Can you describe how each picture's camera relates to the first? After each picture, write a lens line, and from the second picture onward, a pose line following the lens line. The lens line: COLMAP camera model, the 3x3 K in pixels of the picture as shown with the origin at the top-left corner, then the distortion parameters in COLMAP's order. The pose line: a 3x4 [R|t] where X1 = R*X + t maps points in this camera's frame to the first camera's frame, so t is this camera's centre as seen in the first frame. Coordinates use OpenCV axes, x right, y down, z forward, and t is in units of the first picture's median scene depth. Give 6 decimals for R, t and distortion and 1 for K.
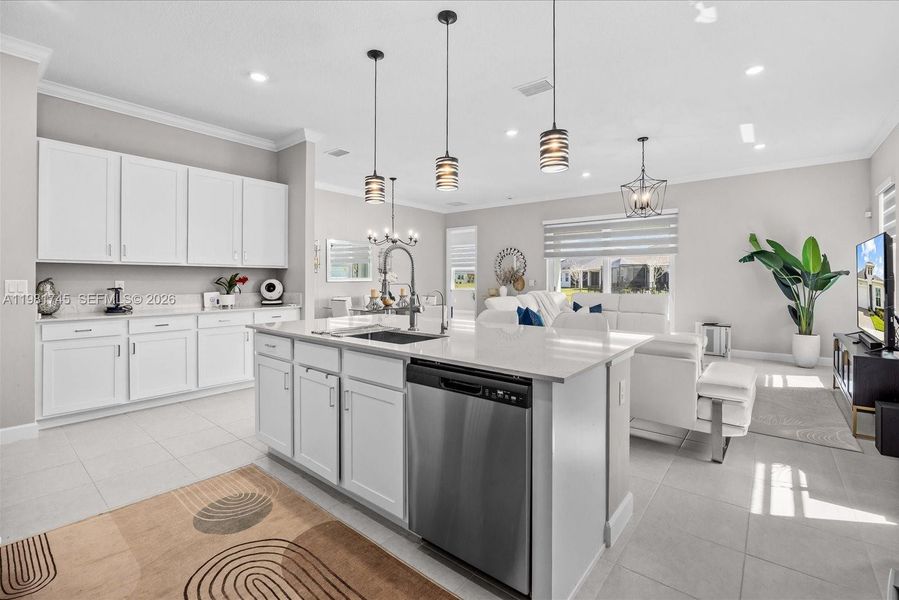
lens RADIAL K [[404.2, 0, 435.1], [0, 404.2, 284.3], [0, 0, 1]] dist [-0.004852, -0.002273]
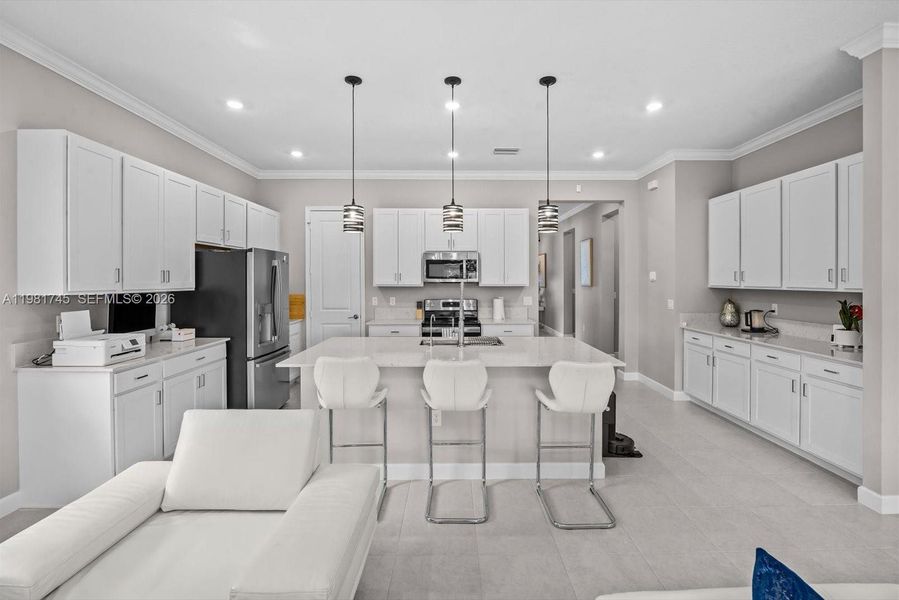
lens RADIAL K [[404.2, 0, 465.1], [0, 404.2, 284.4], [0, 0, 1]] dist [-0.004852, -0.002273]
pose [[-0.746605, 0.002311, -0.665263, 0.483740], [-0.008481, 0.999880, 0.012992, -0.062241], [0.665213, 0.015342, -0.746496, 1.169032]]
